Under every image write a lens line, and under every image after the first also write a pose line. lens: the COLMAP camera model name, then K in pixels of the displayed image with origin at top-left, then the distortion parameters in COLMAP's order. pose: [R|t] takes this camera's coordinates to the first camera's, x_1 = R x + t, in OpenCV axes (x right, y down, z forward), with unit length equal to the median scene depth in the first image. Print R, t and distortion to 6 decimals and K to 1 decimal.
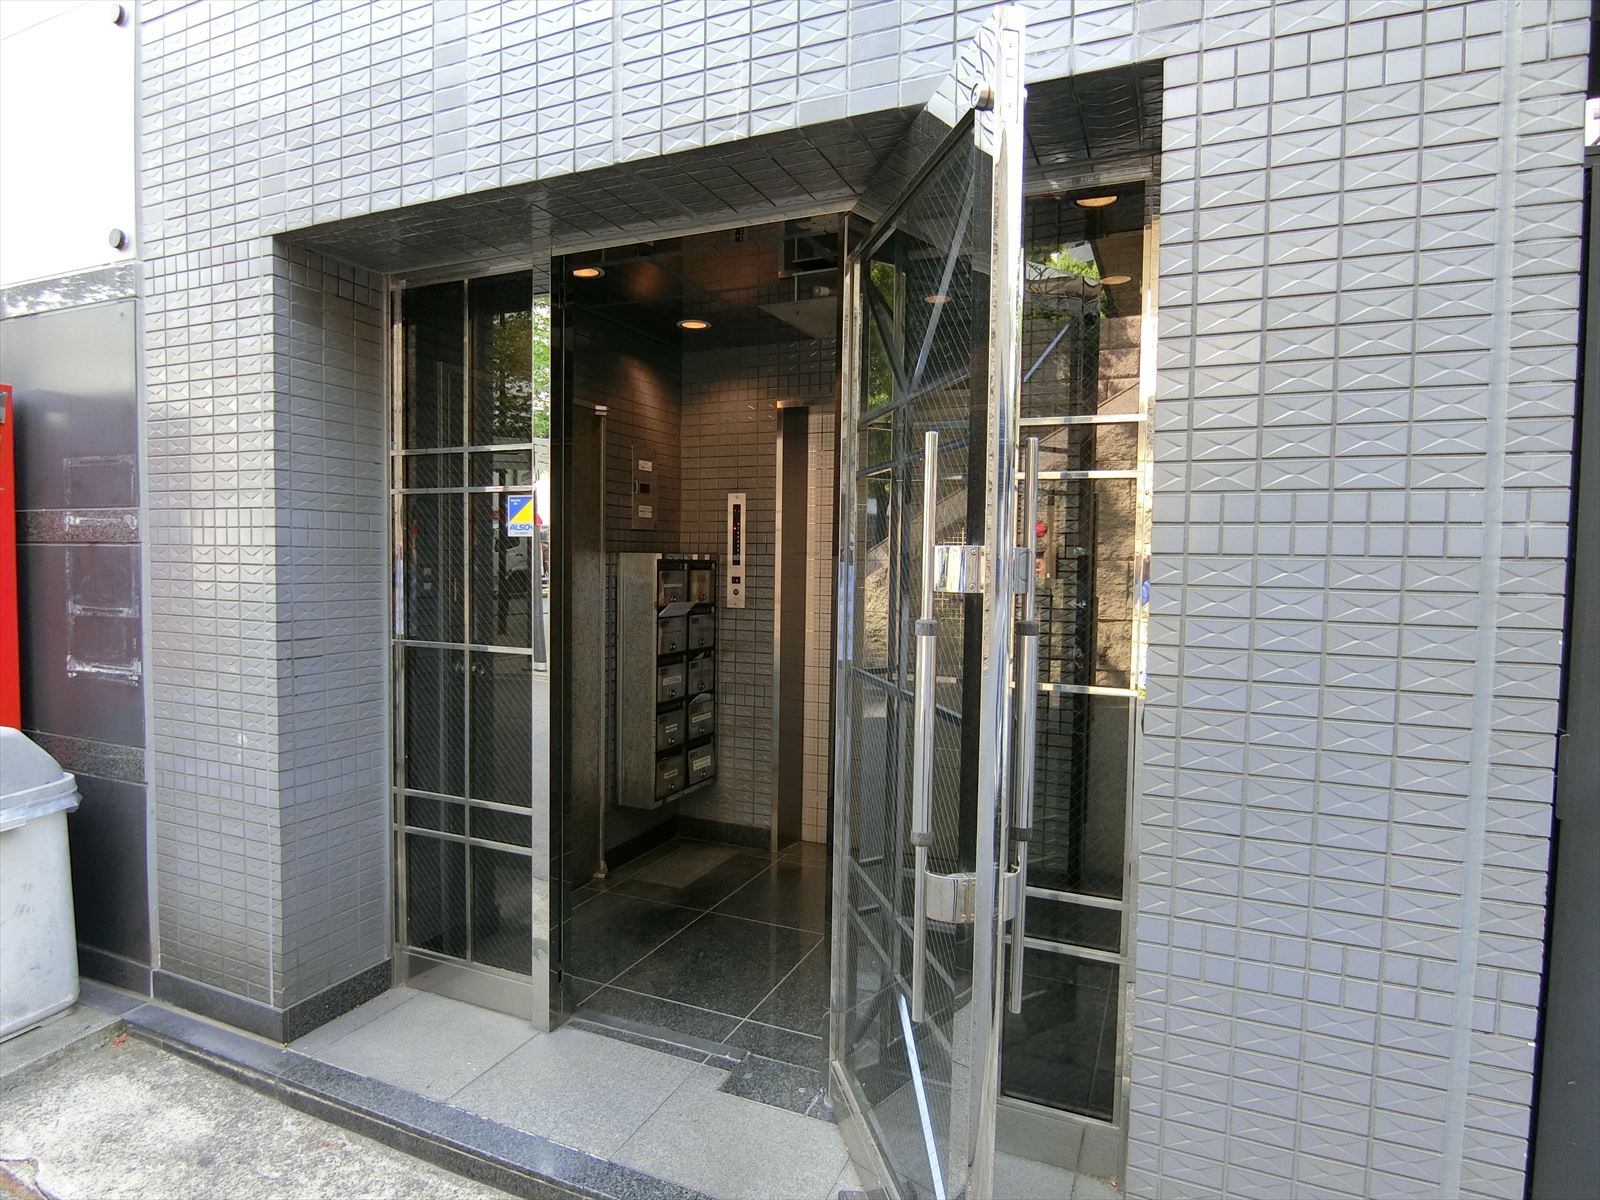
lens RADIAL K [[891.7, 0, 788.8], [0, 891.7, 588.4], [0, 0, 1]] dist [-0.004731, -0.003696]
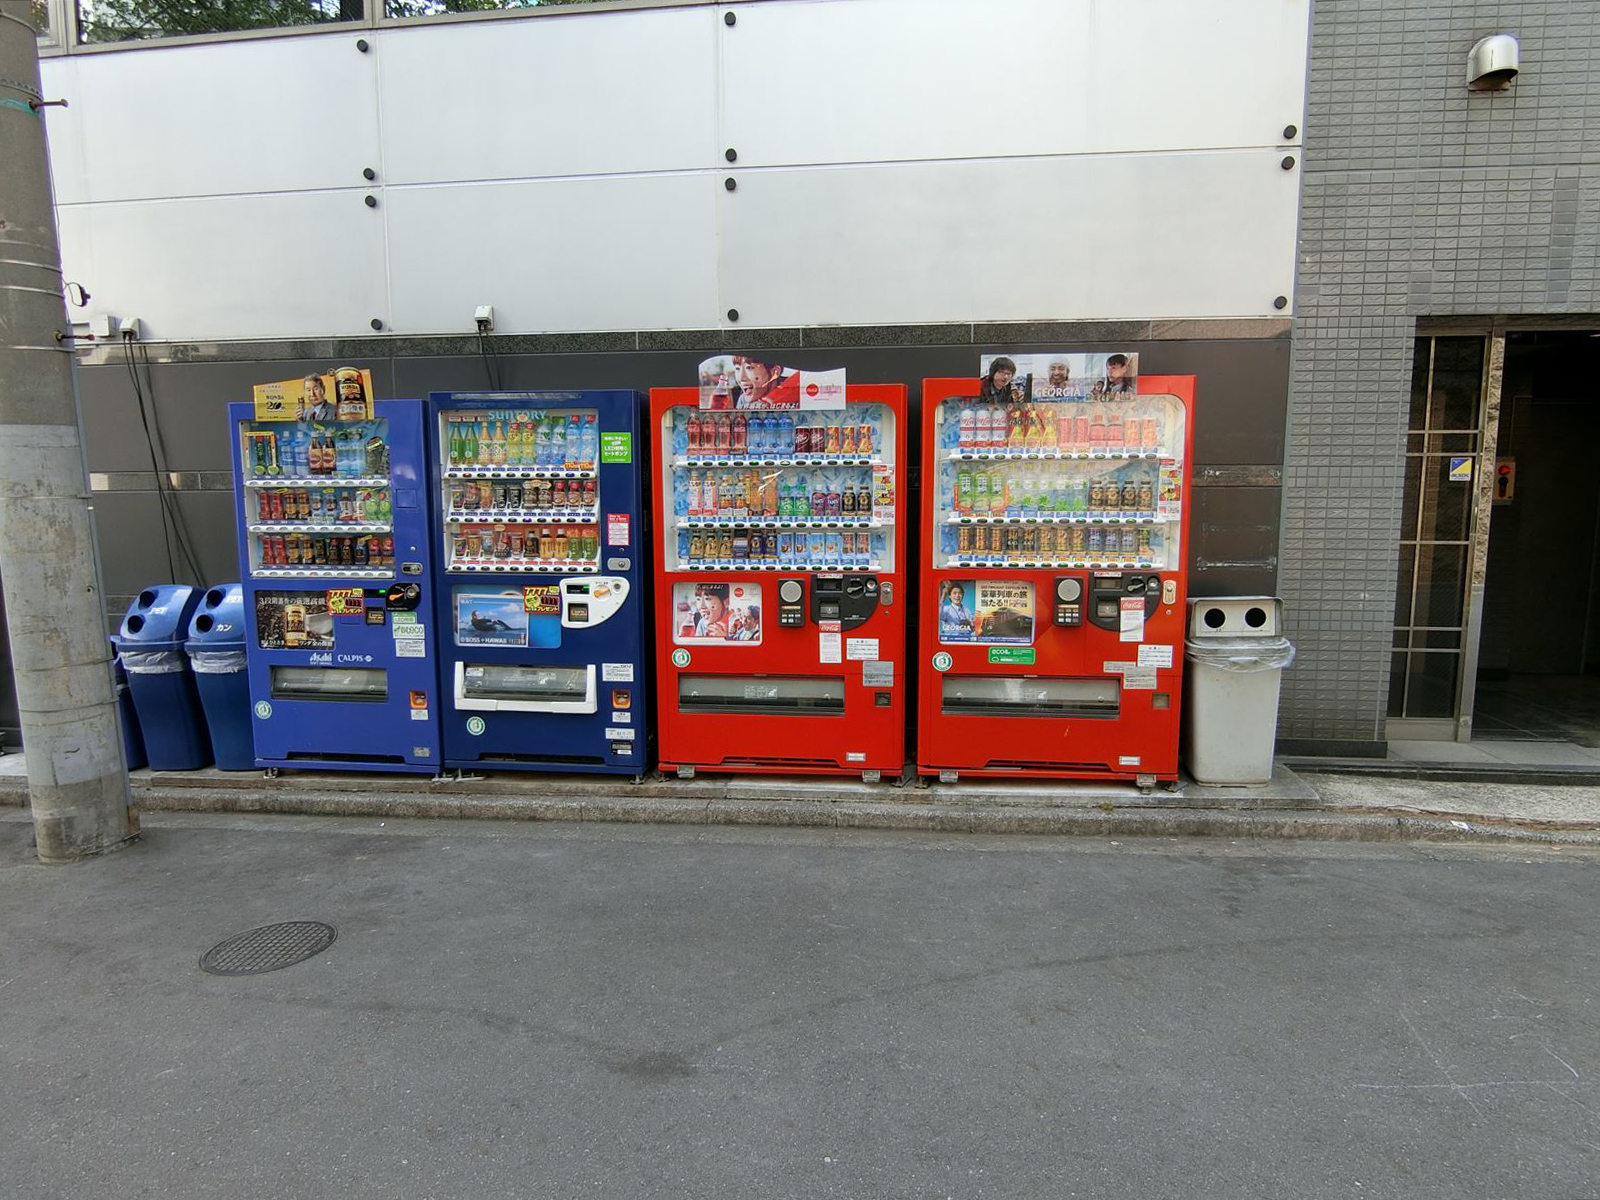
lens RADIAL K [[891.7, 0, 788.8], [0, 891.7, 588.4], [0, 0, 1]] dist [-0.004731, -0.003696]
pose [[0.953238, -0.050207, 0.298021, -2.138028], [0.026188, 0.996117, 0.084052, -0.025999], [-0.301084, -0.072317, 0.950852, -0.338955]]
